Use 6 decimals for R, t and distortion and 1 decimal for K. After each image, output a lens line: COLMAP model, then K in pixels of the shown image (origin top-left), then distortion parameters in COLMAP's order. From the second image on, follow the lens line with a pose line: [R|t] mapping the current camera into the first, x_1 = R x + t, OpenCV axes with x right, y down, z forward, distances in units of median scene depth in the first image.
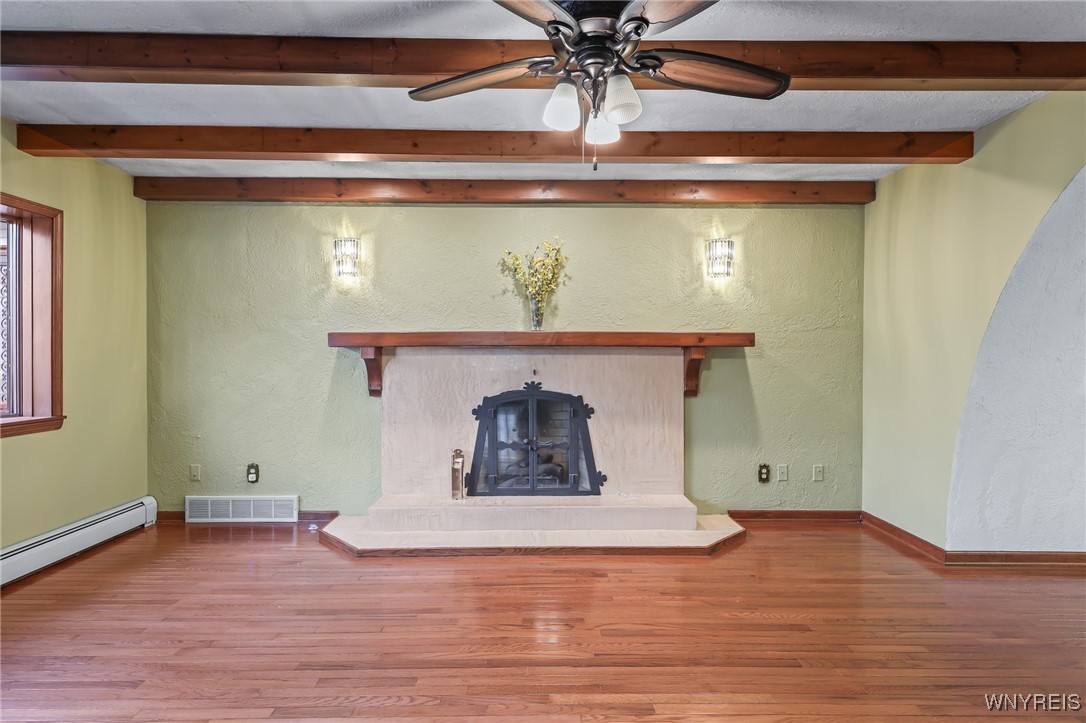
lens RADIAL K [[558.5, 0, 541.6], [0, 558.5, 357.4], [0, 0, 1]] dist [0.001711, 0.000015]
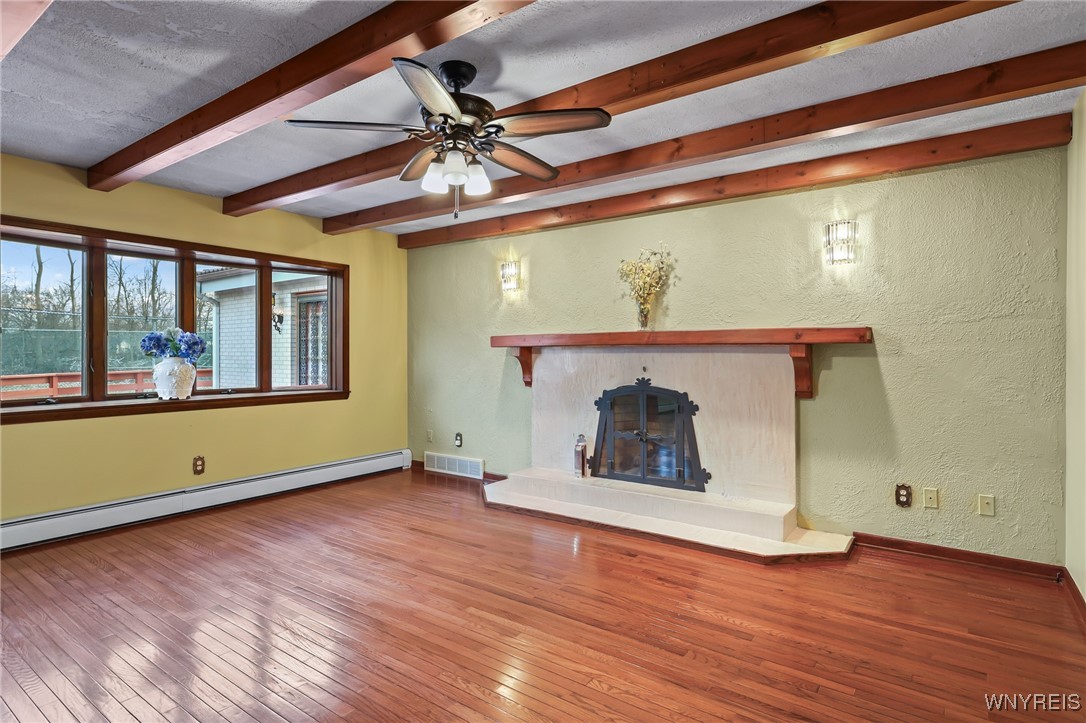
lens RADIAL K [[567.7, 0, 543.0], [0, 567.7, 353.9], [0, 0, 1]] dist [0.001396, -0.000217]
pose [[0.804322, -0.000804, -0.594193, 0.480051], [-0.001099, 0.999995, -0.002840, 0.000497], [0.594192, 0.002937, 0.804318, 0.003003]]
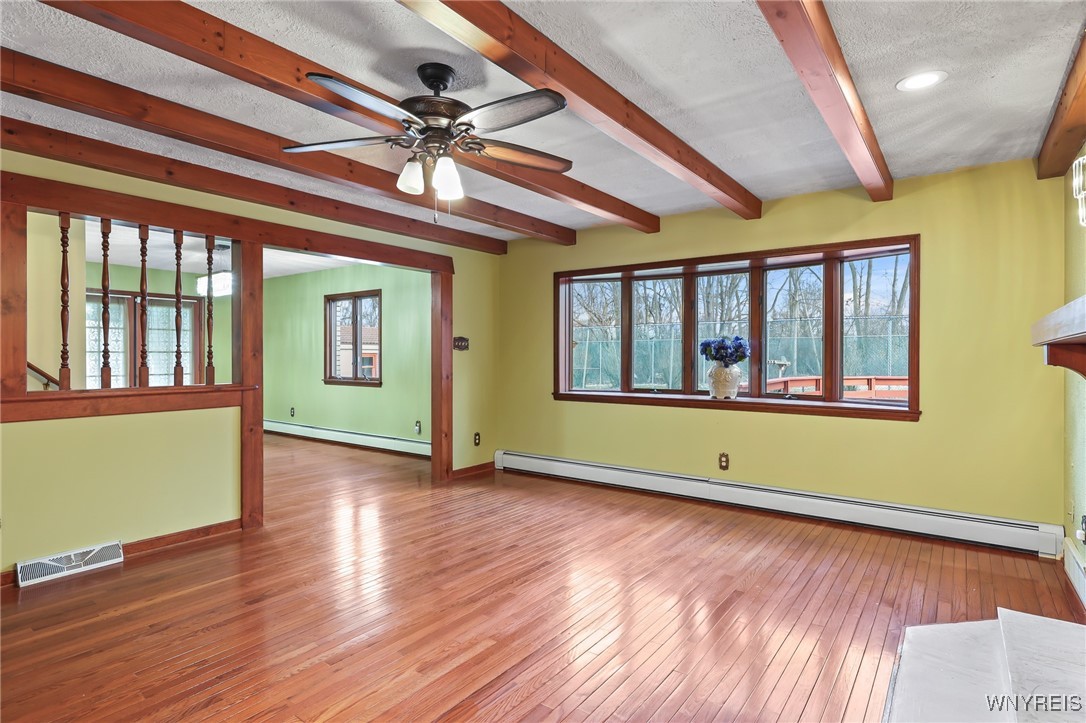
lens RADIAL K [[567.7, 0, 543.0], [0, 567.7, 353.9], [0, 0, 1]] dist [0.001396, -0.000217]
pose [[-0.604430, -0.007454, -0.796623, 0.458285], [-0.008553, 0.999959, -0.002868, -0.002964], [0.796612, 0.005080, -0.604469, 0.898365]]
